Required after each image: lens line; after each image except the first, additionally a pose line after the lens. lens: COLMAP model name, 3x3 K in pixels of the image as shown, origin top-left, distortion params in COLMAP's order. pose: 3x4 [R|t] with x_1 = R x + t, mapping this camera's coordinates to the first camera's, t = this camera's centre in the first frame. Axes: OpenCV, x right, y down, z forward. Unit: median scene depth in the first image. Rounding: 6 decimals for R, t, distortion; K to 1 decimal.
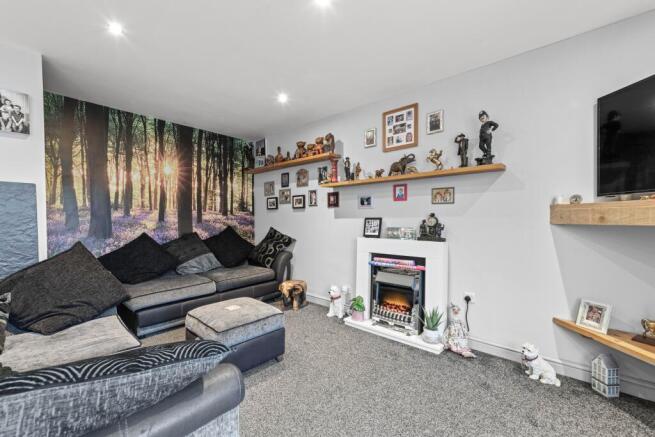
lens RADIAL K [[271.5, 0, 327.5], [0, 271.5, 218.5], [0, 0, 1]] dist [0.002315, 0.000005]
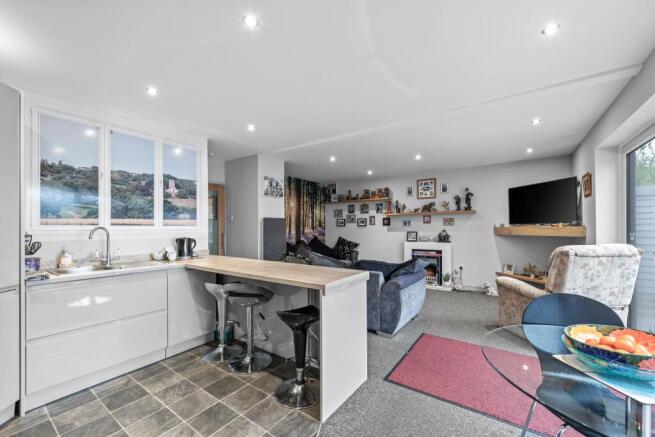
lens RADIAL K [[271.5, 0, 327.5], [0, 271.5, 218.5], [0, 0, 1]] dist [0.002315, 0.000005]
pose [[0.992934, 0.001024, 0.118659, -0.610197], [0.003371, 0.999316, -0.036839, -0.024982], [-0.118616, 0.036979, 0.992251, -0.803099]]
